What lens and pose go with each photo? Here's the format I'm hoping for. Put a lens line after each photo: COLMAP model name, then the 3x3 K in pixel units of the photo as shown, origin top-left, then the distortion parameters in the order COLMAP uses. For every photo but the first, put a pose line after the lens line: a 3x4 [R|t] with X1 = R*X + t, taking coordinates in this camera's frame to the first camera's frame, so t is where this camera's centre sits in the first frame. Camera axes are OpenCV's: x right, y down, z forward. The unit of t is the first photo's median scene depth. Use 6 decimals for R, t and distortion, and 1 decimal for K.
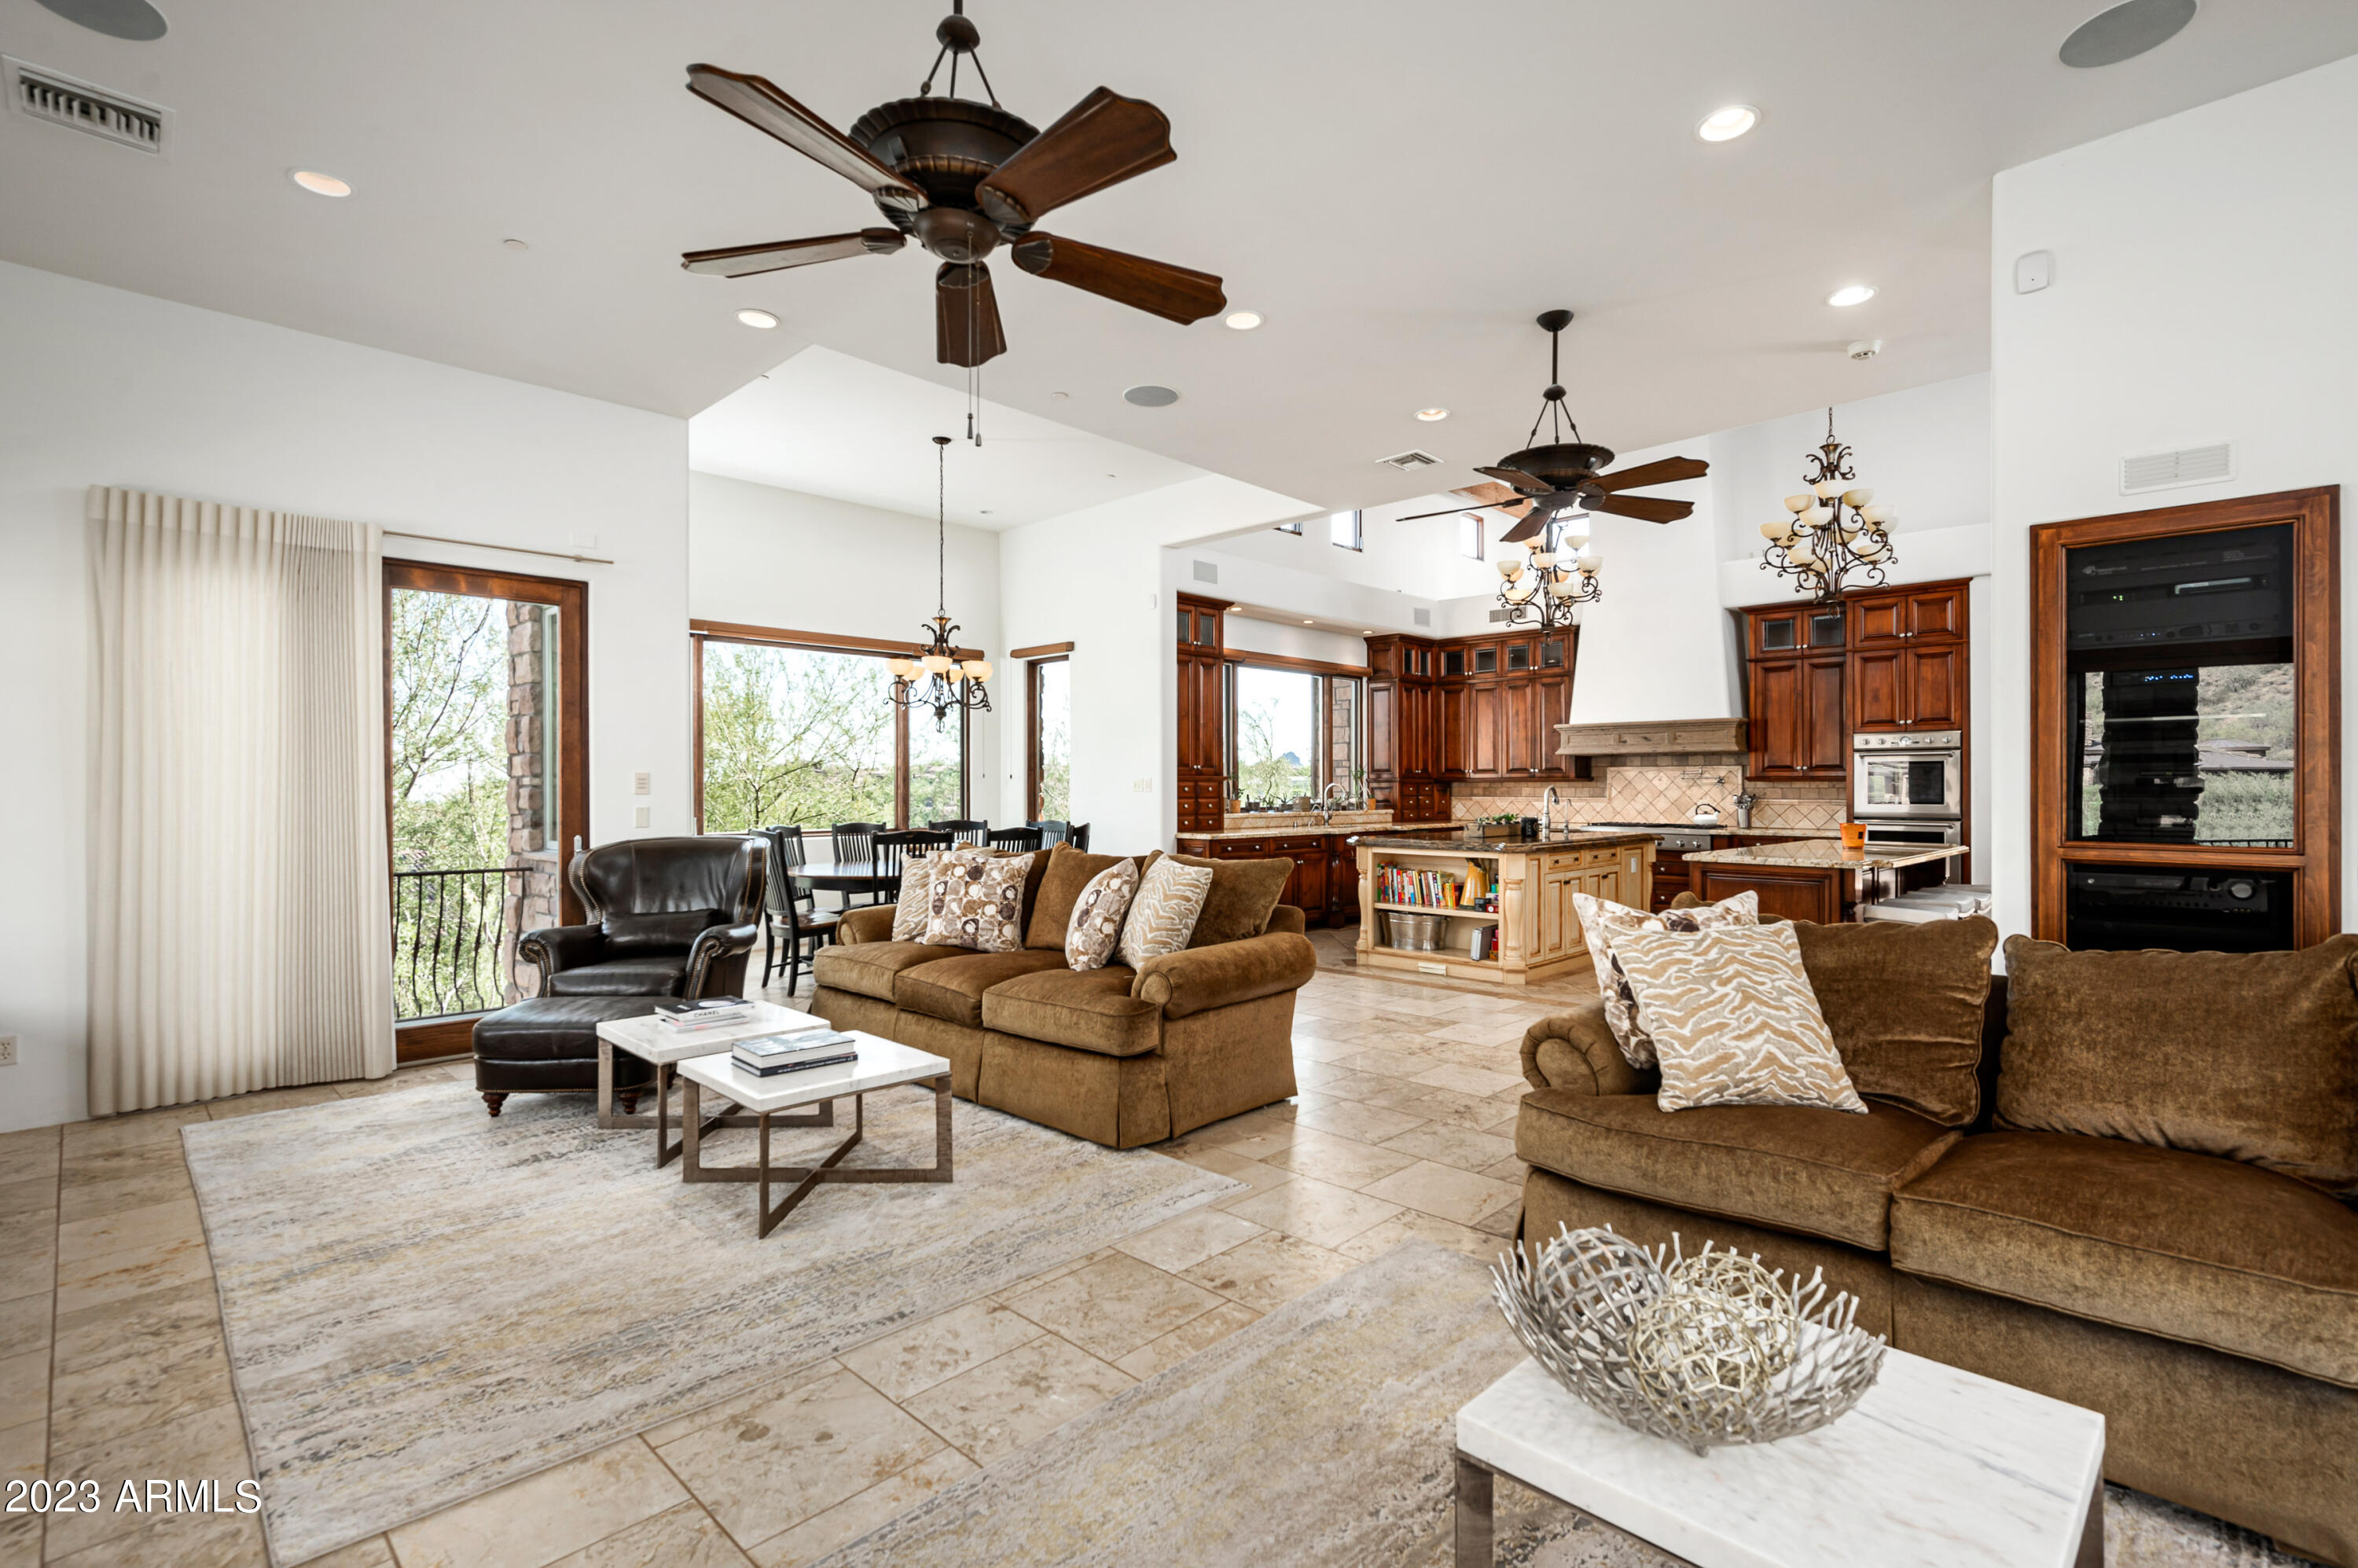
lens RADIAL K [[1059.5, 0, 1190.6], [0, 1059.5, 788.5], [0, 0, 1]] dist [-0.001151, 0.000196]
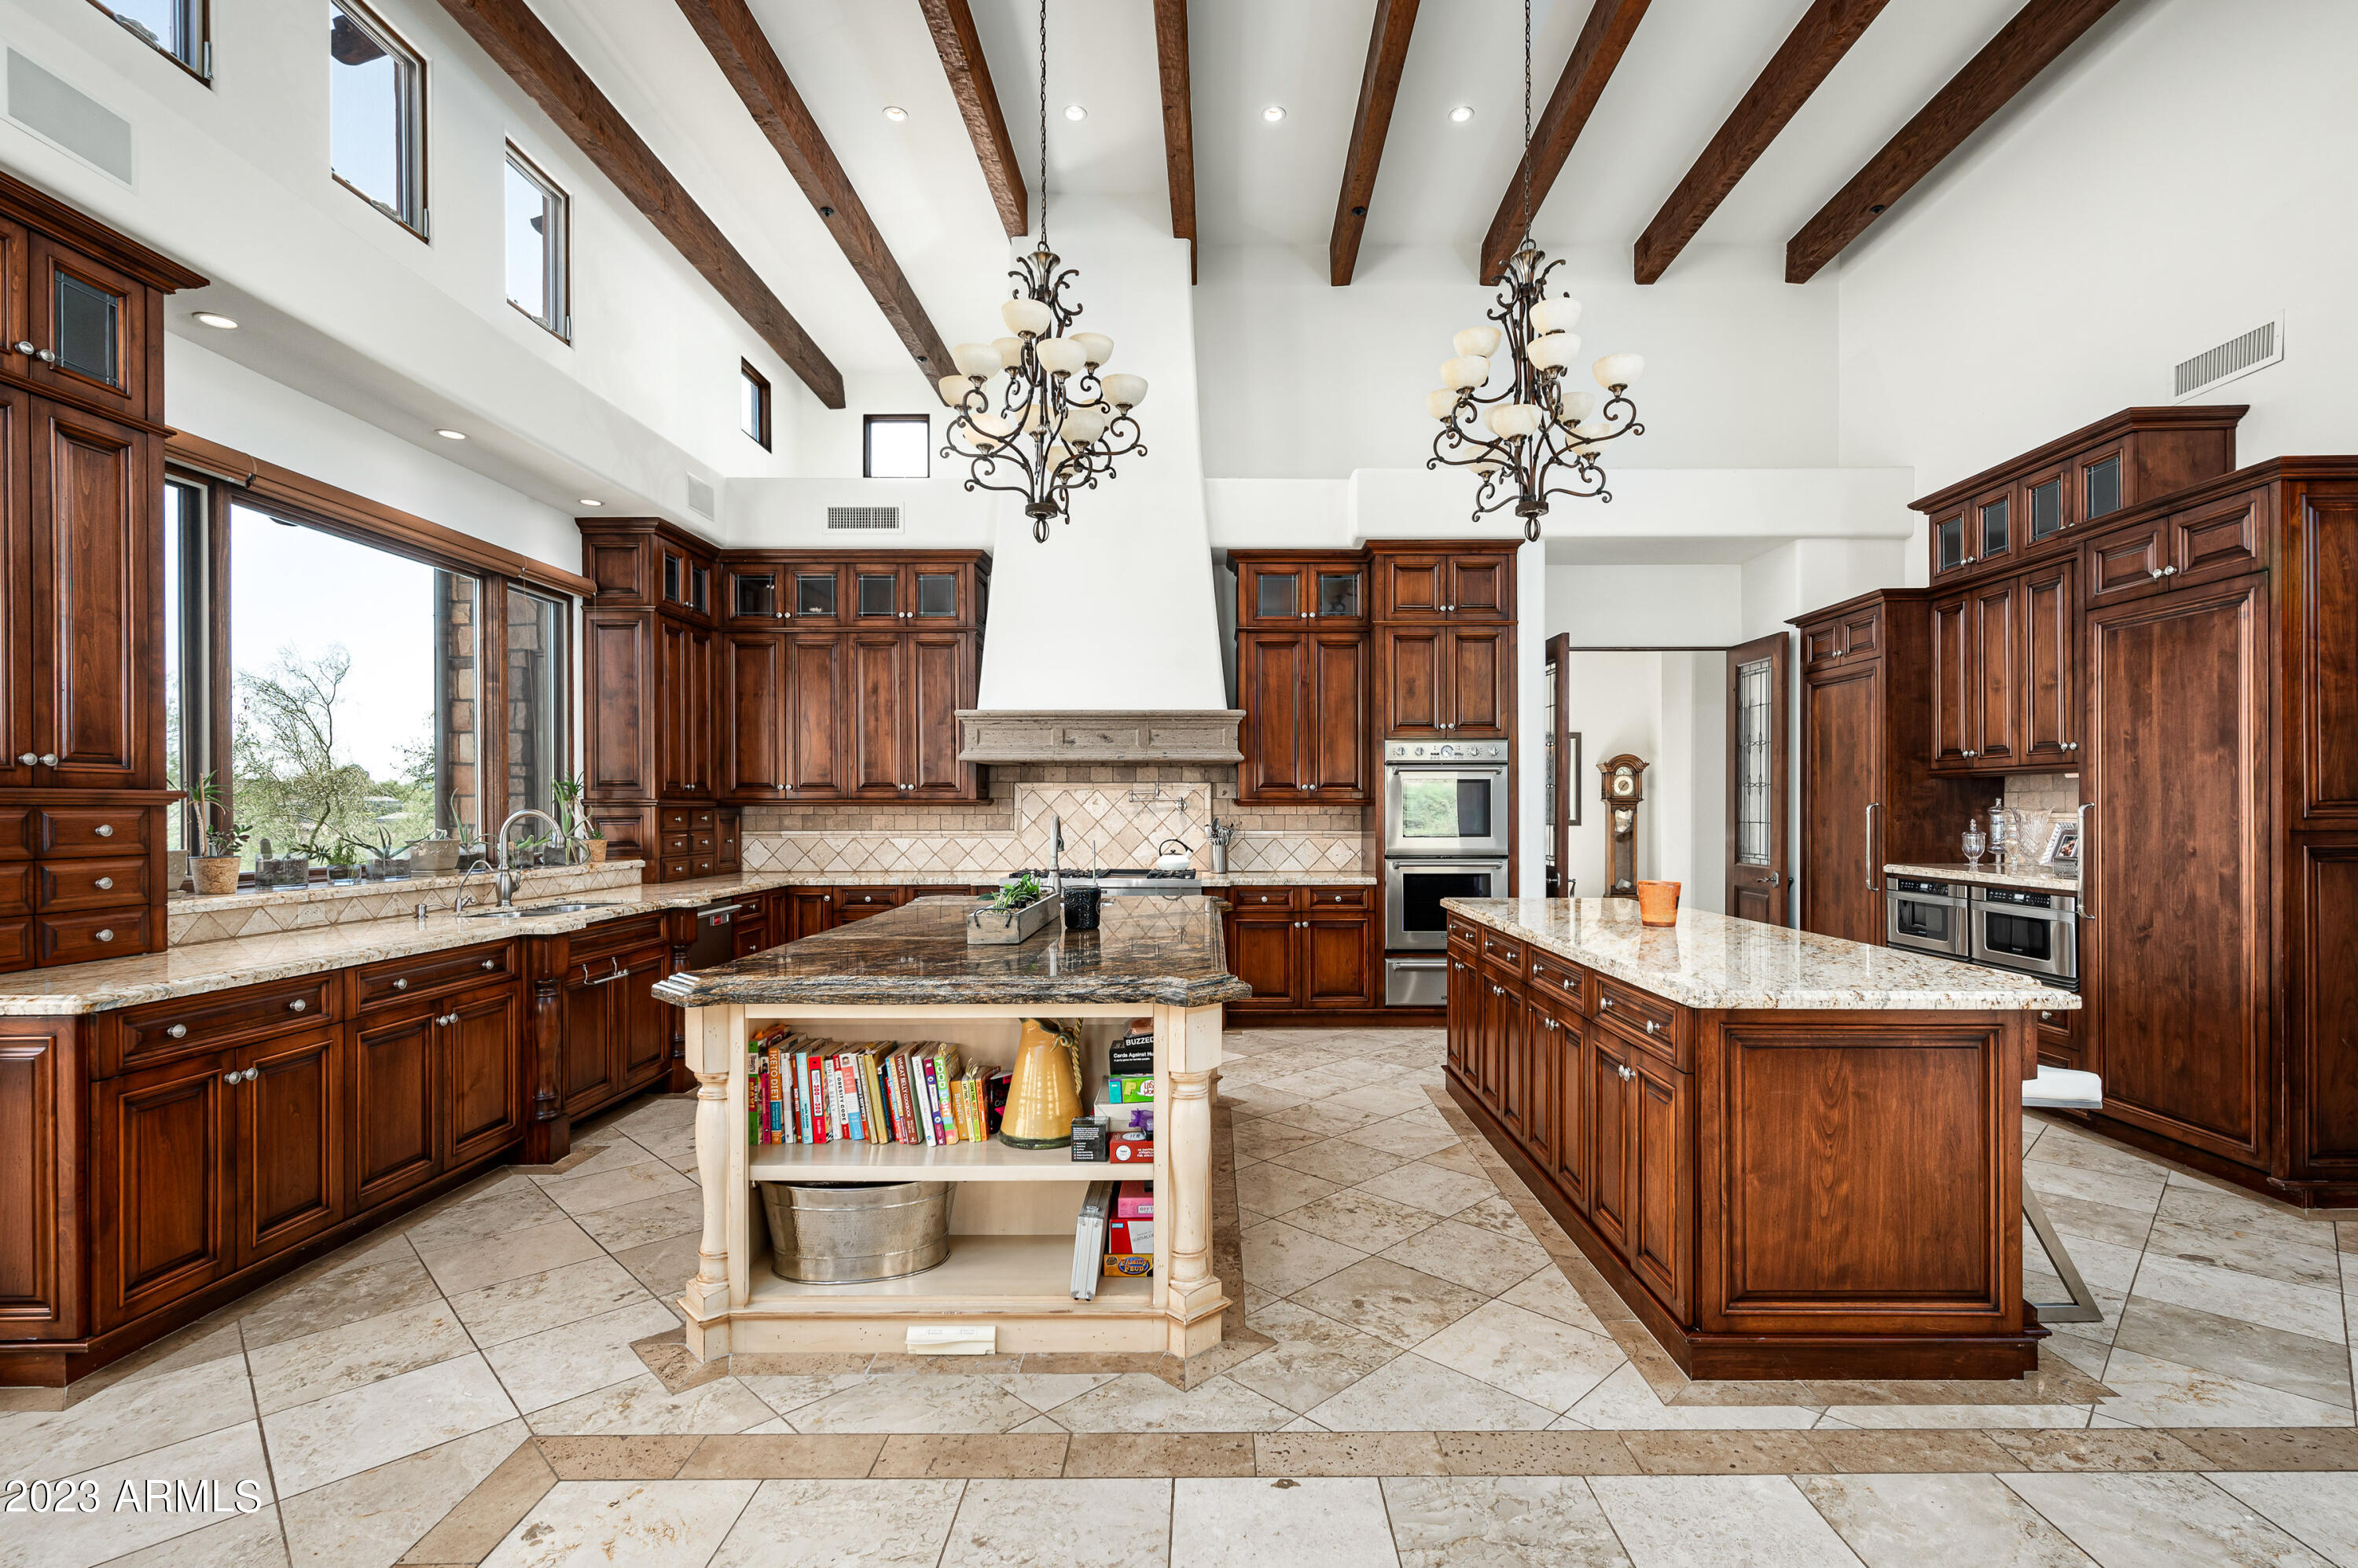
lens RADIAL K [[1061.5, 0, 1199.9], [0, 1061.5, 811.1], [0, 0, 1]] dist [0.002567, -0.000121]
pose [[0.721742, -0.003534, 0.692153, 0.032591], [0.002353, 0.999994, 0.002652, -0.004987], [-0.692158, -0.000285, 0.721746, 0.504056]]
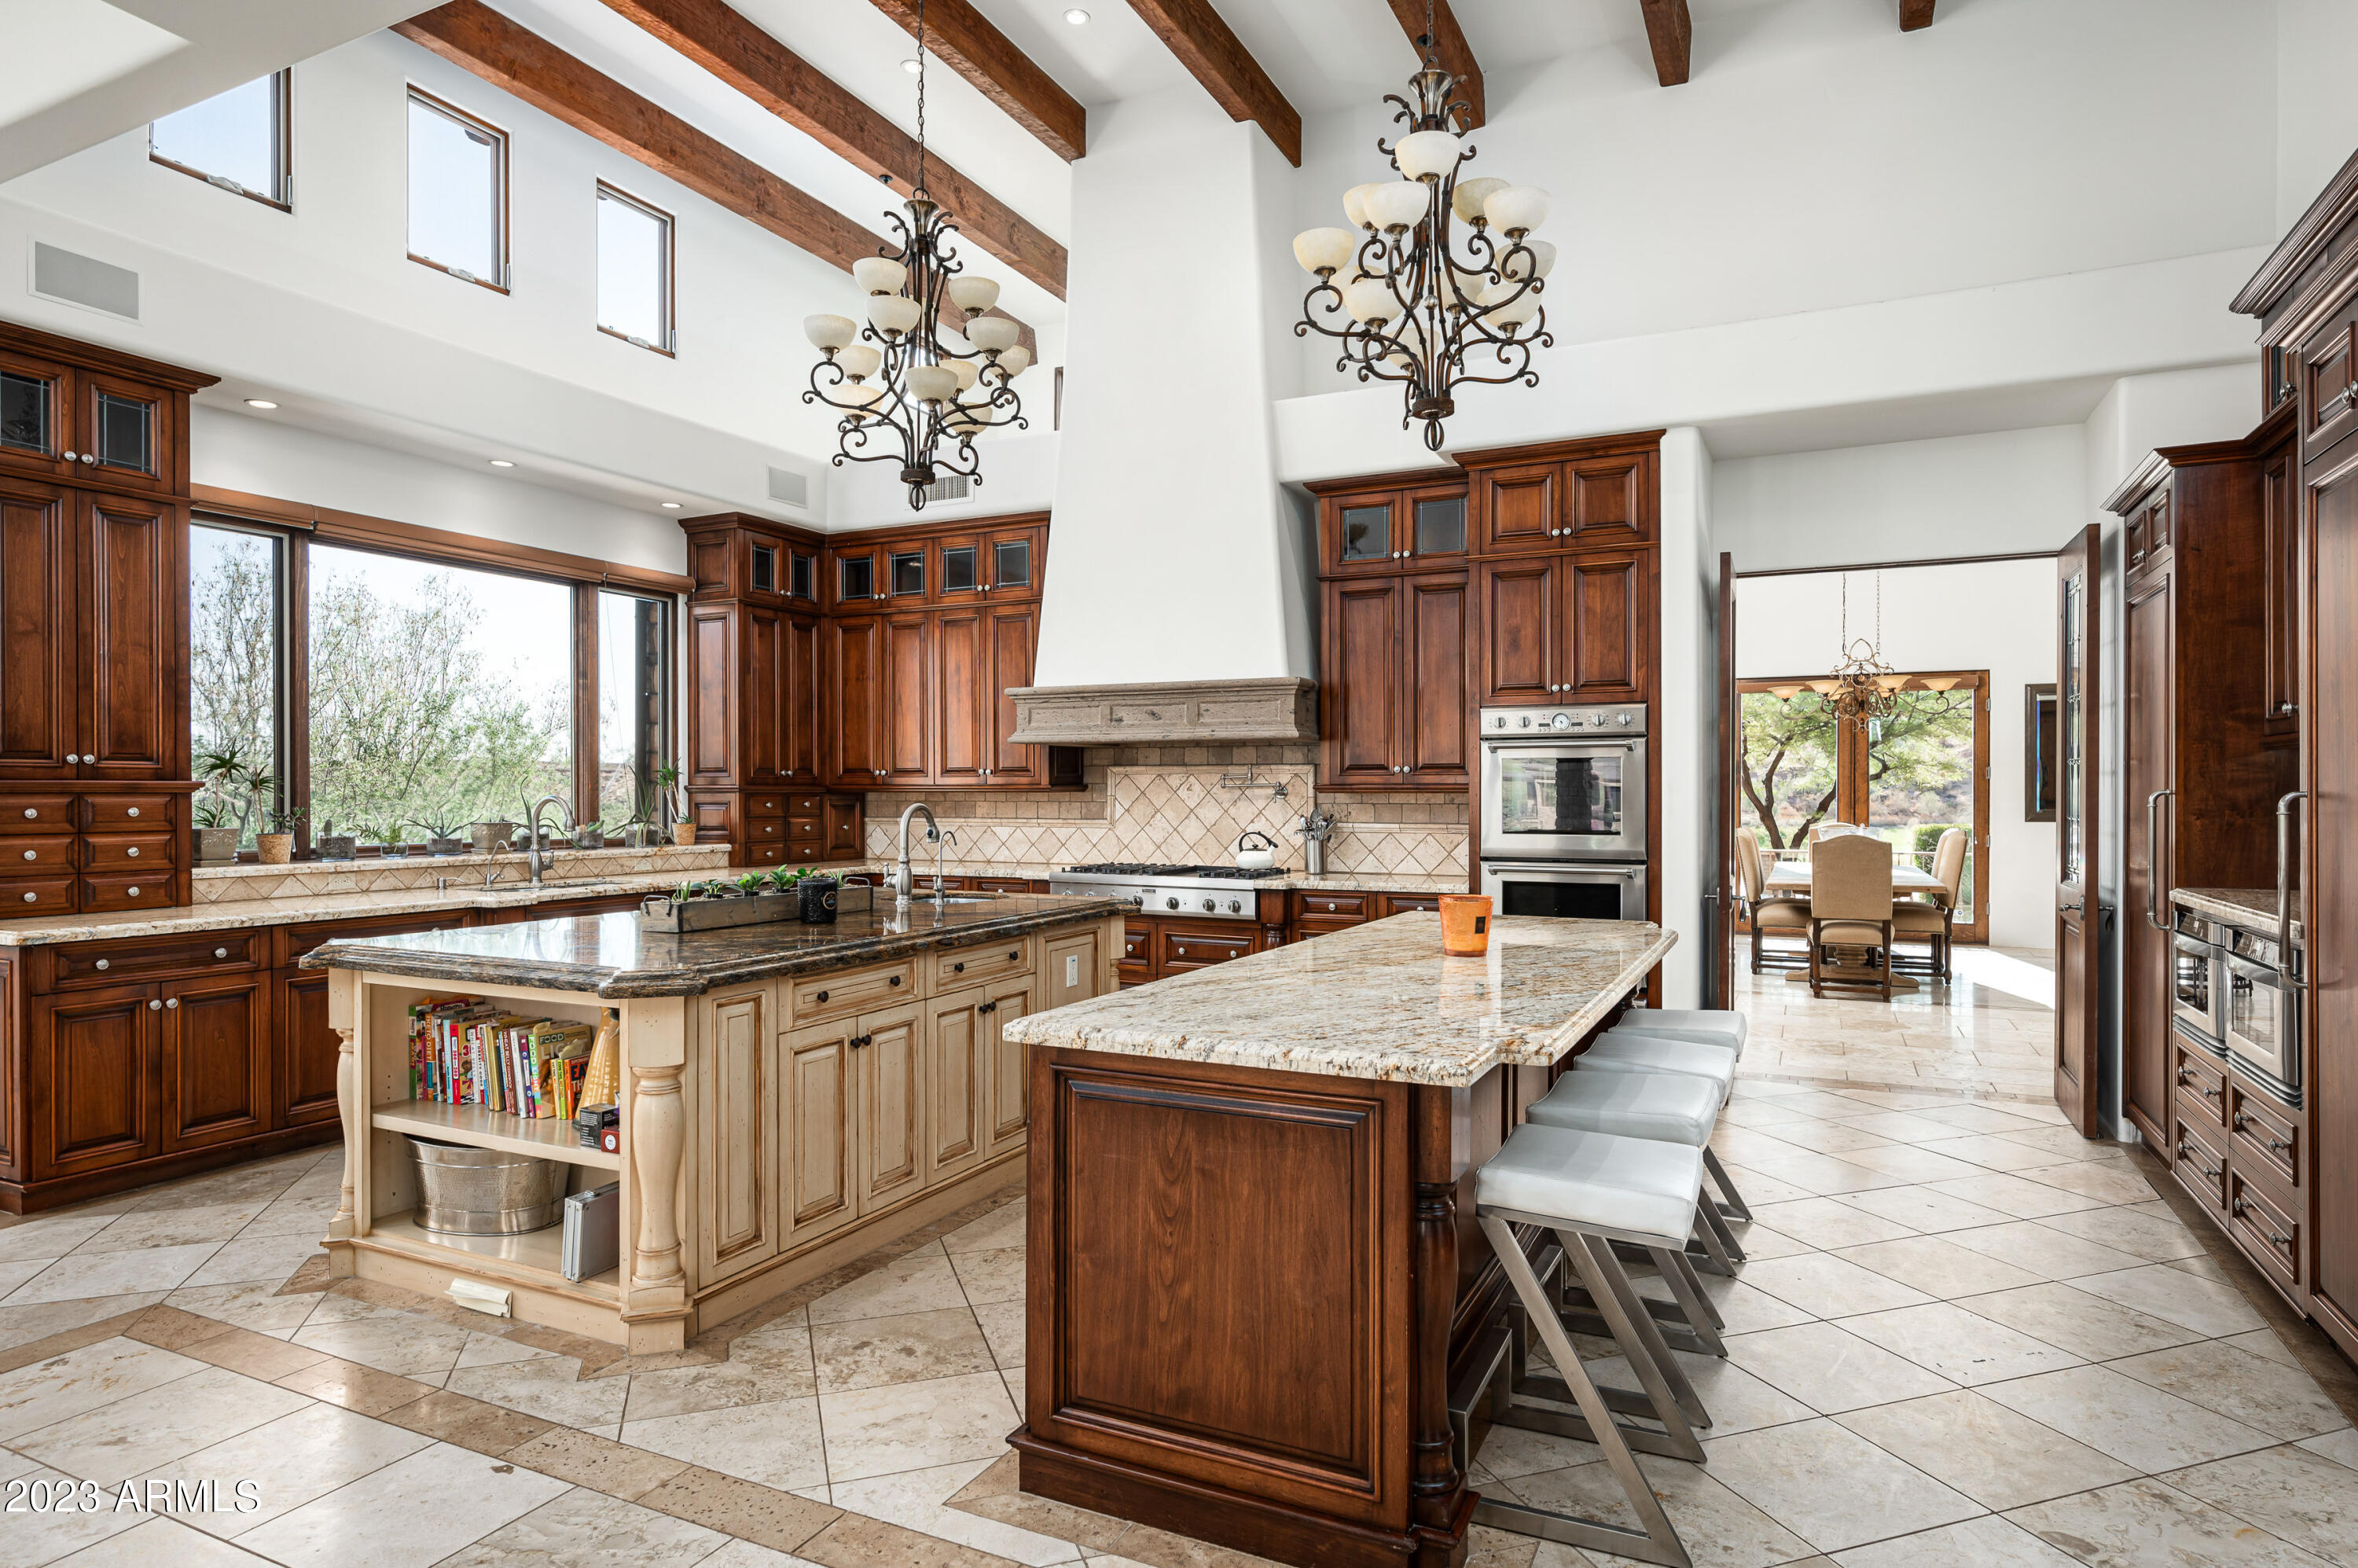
lens RADIAL K [[1284.2, 0, 1185.0], [0, 1284.2, 799.5], [0, 0, 1]] dist [-0.000770, 0.000210]
pose [[0.949662, -0.002061, 0.313269, 0.236355], [0.000773, 0.999991, 0.004234, -0.005789], [-0.313275, -0.003779, 0.949655, 0.360650]]
